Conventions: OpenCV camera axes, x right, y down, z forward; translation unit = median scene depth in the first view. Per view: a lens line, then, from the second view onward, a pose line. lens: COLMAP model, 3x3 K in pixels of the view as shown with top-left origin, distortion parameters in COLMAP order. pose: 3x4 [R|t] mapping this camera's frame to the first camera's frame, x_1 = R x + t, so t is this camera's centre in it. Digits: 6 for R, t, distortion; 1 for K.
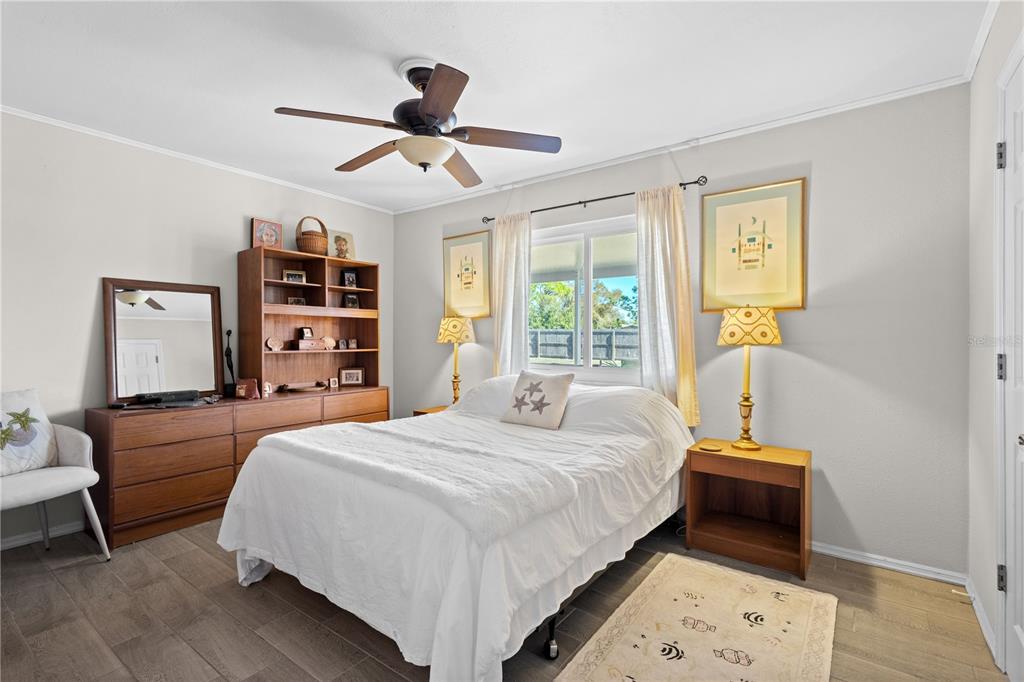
lens RADIAL K [[479.4, 0, 514.0], [0, 479.4, 339.1], [0, 0, 1]] dist [0.011830, -0.001084]
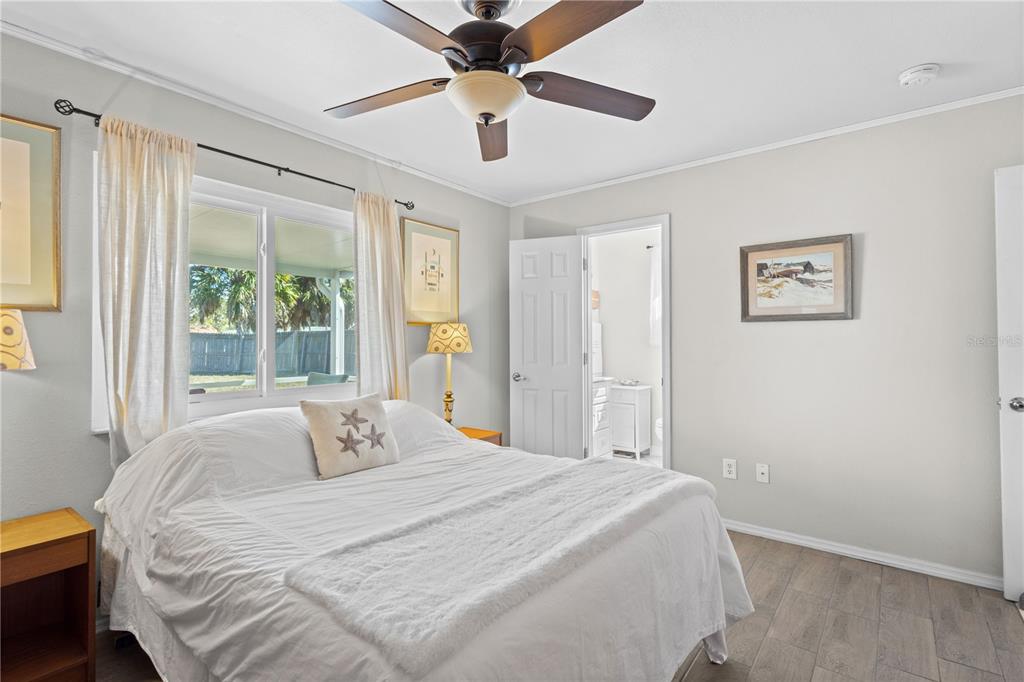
lens RADIAL K [[479.4, 0, 514.5], [0, 479.4, 339.1], [0, 0, 1]] dist [0.011830, -0.001084]
pose [[0.029331, 0.000018, 0.999570, -0.727647], [0.010095, 0.999949, -0.000314, -0.020743], [-0.999519, 0.010100, 0.029329, 0.759327]]
